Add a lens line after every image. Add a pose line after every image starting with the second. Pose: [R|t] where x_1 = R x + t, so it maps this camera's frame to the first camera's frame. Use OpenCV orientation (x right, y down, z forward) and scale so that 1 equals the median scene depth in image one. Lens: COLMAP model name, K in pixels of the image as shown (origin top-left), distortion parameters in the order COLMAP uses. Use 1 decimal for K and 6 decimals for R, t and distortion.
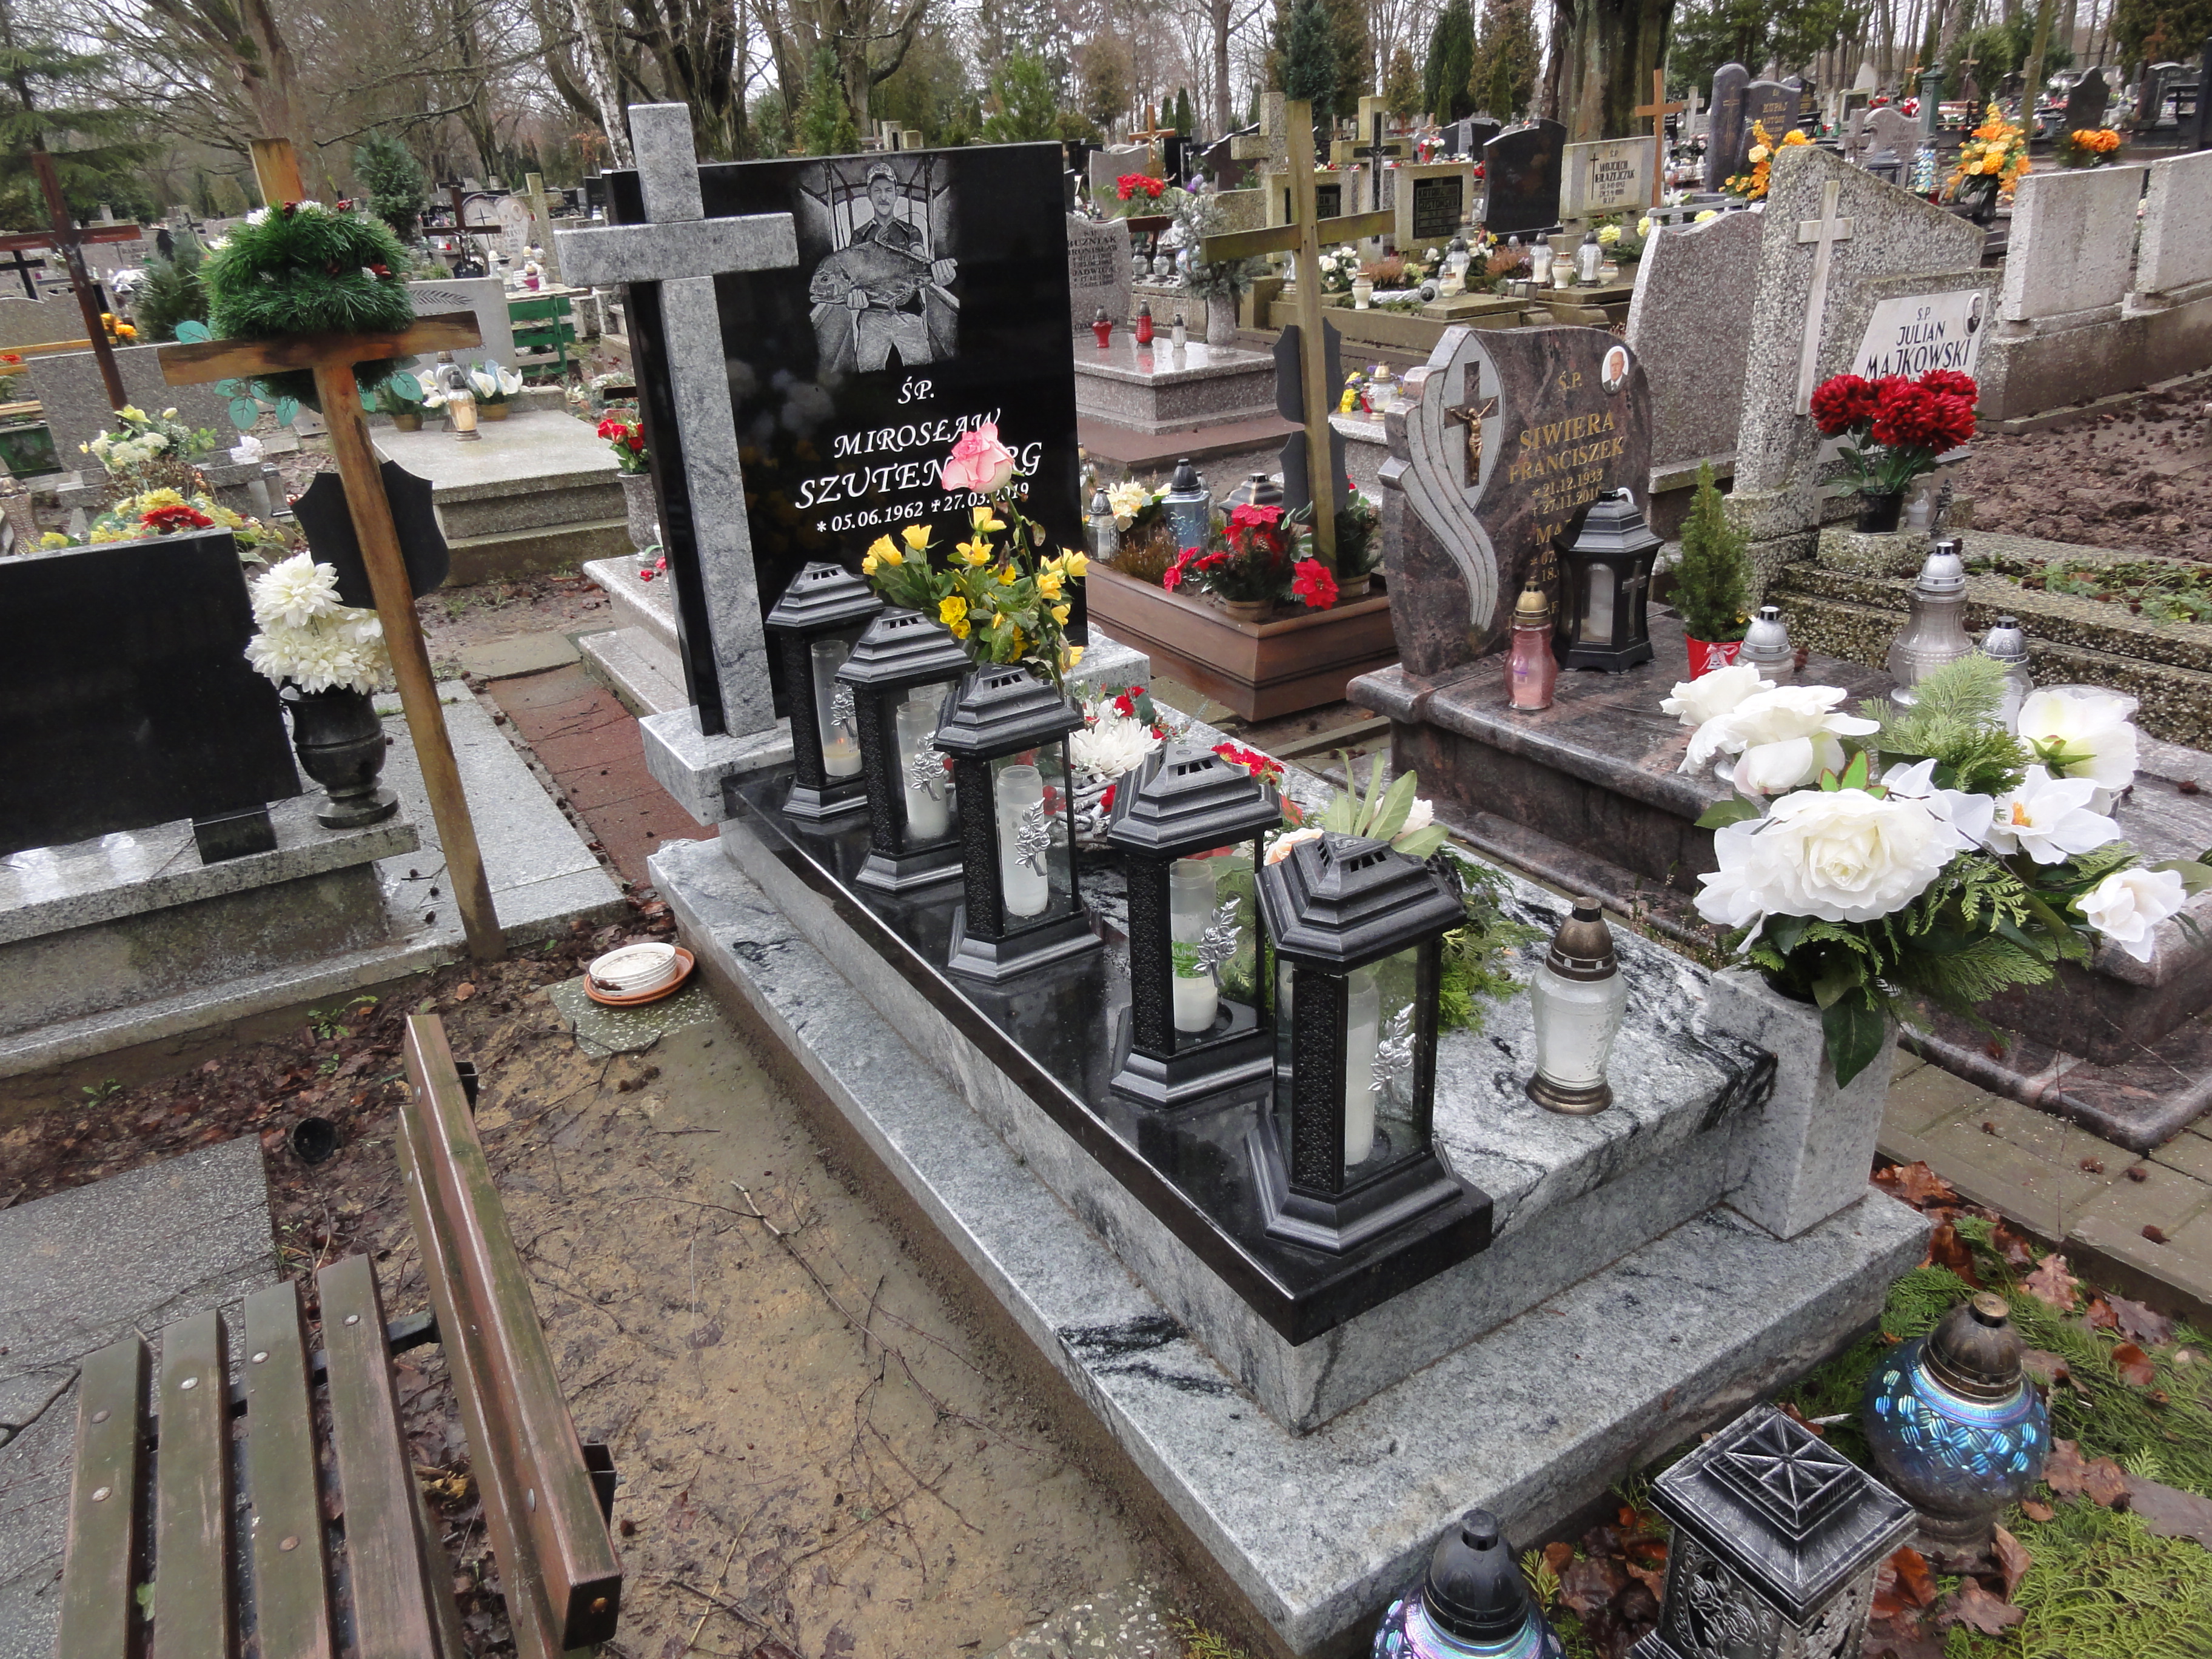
lens RADIAL K [[1573.5, 0, 1109.2], [0, 1573.5, 832.2], [0, 0, 1]] dist [0.002083, 0.001900]
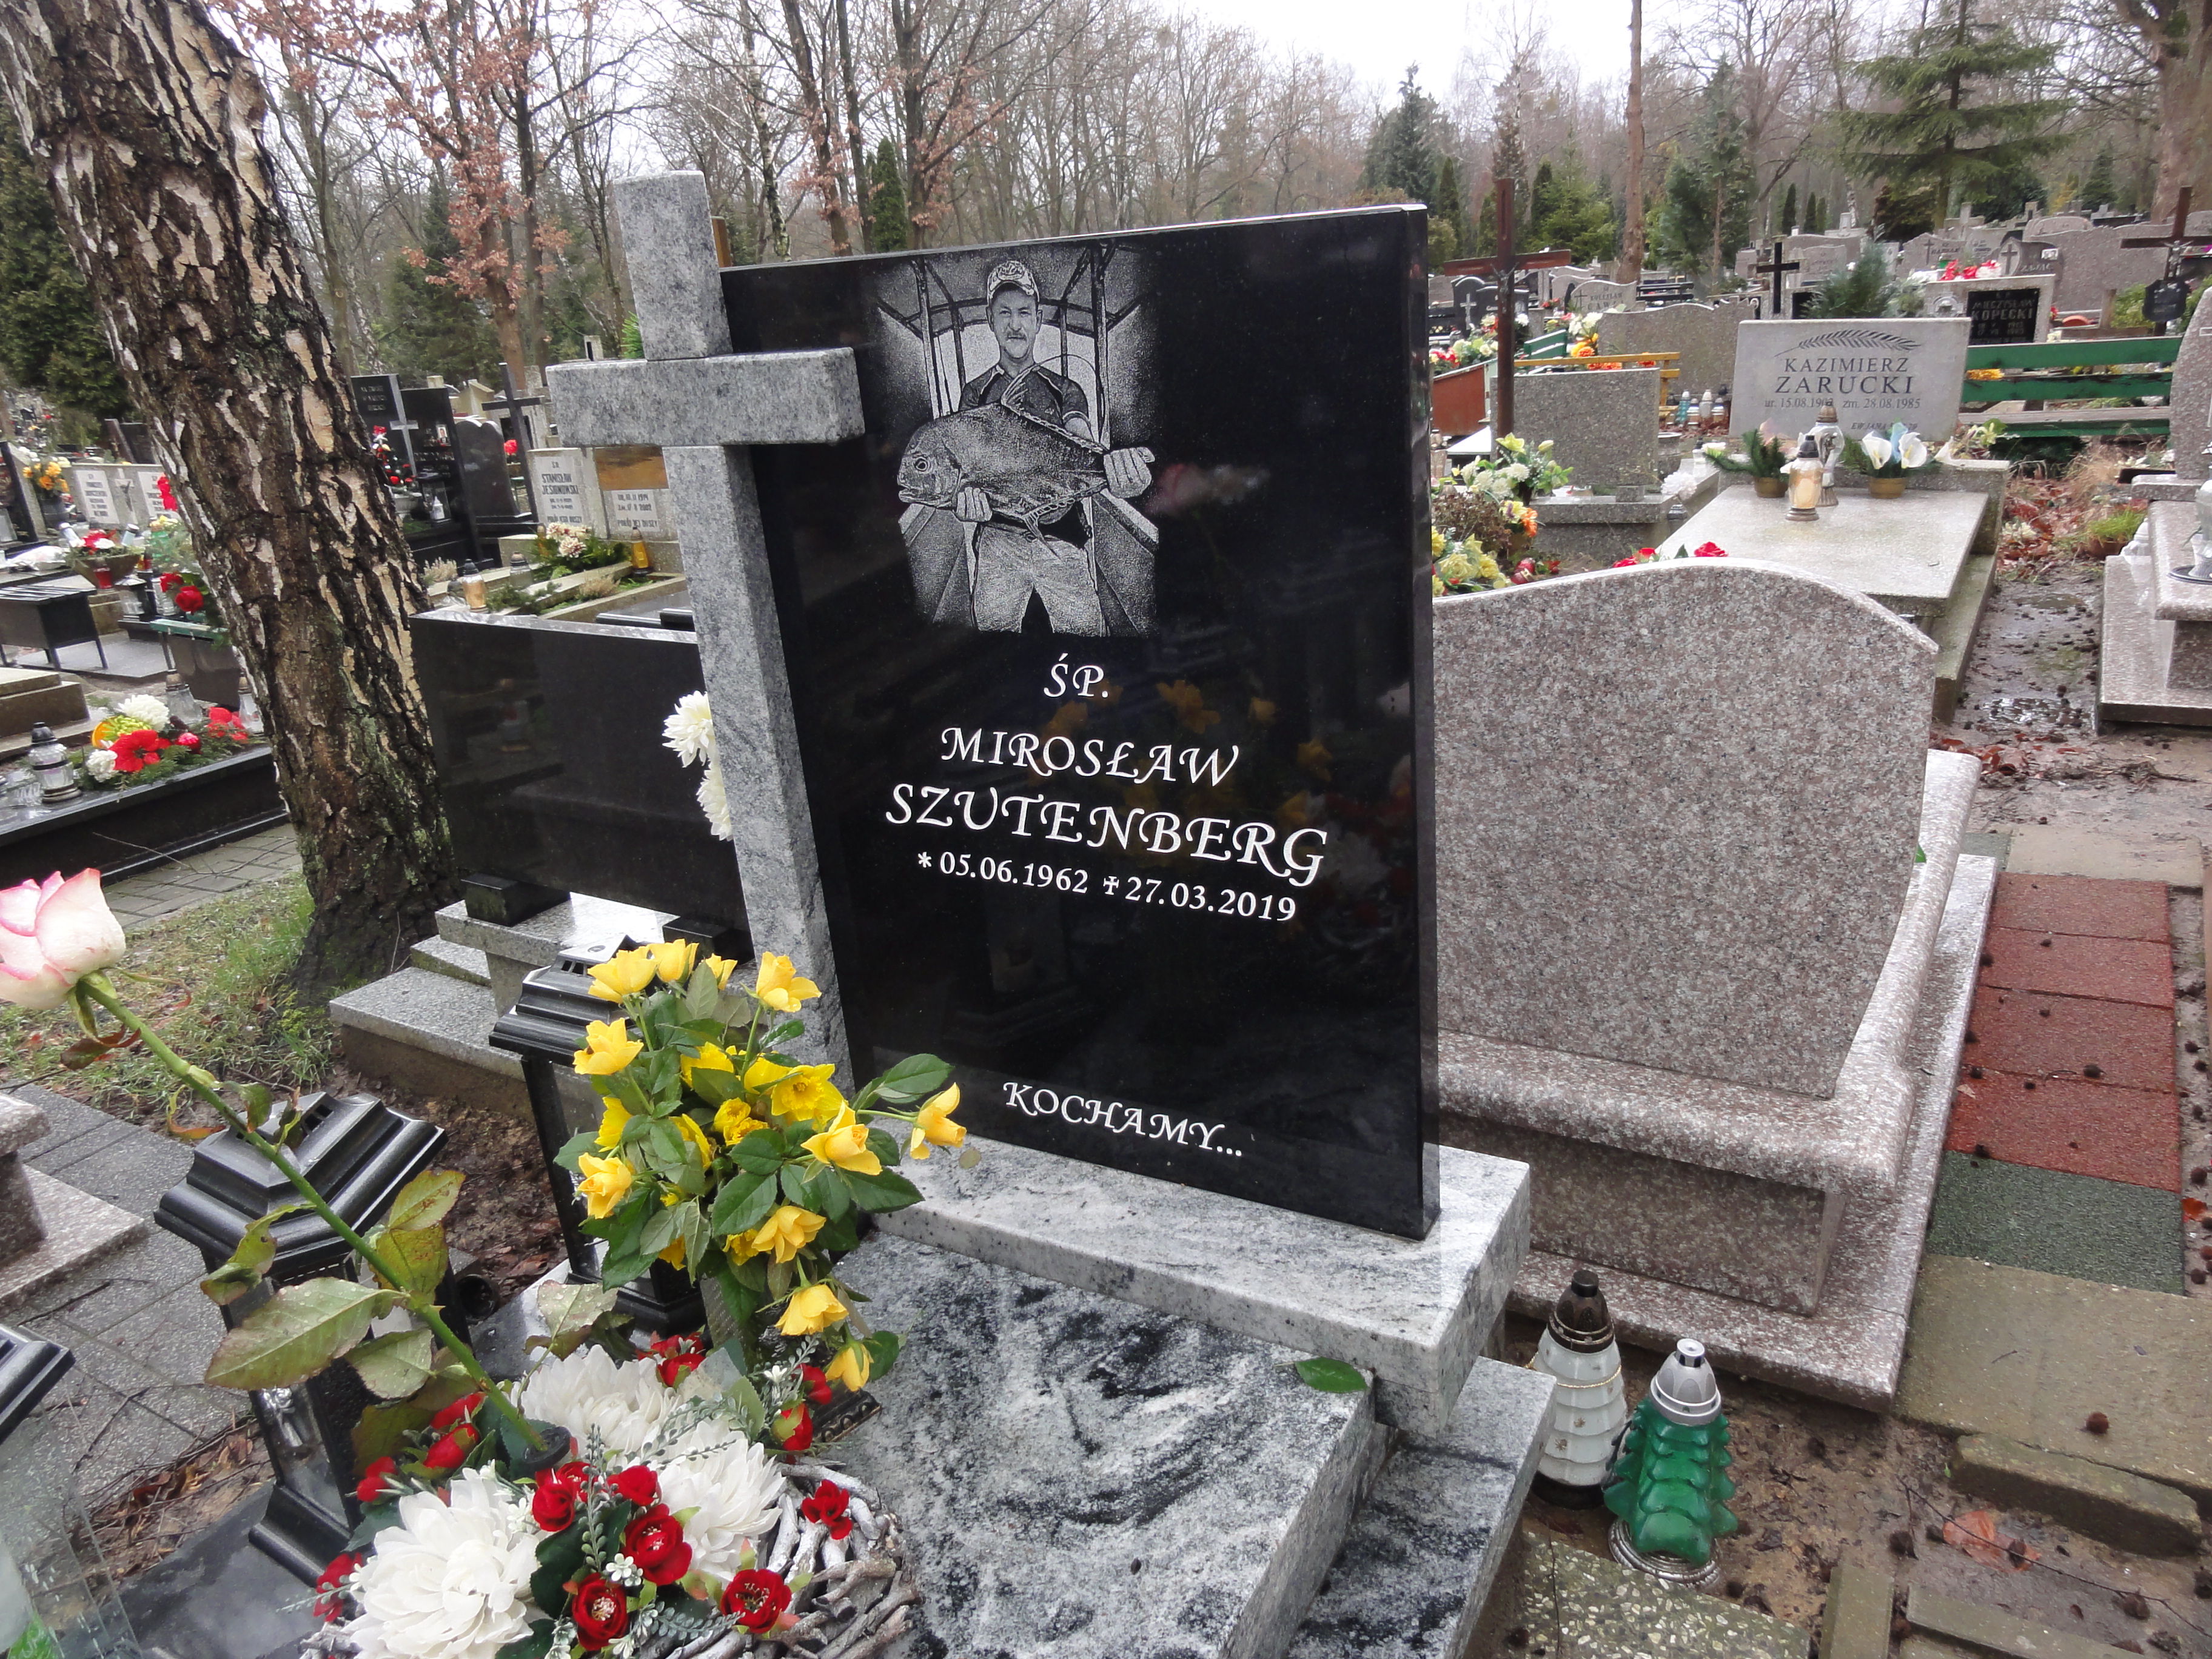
lens RADIAL K [[1573.5, 0, 1113.0], [0, 1573.5, 828.5], [0, 0, 1]] dist [0.002083, 0.001900]
pose [[0.479390, 0.315138, -0.819069, 0.338133], [-0.310918, 0.933755, 0.177288, -0.336492], [0.820680, 0.169673, 0.545615, 0.740450]]
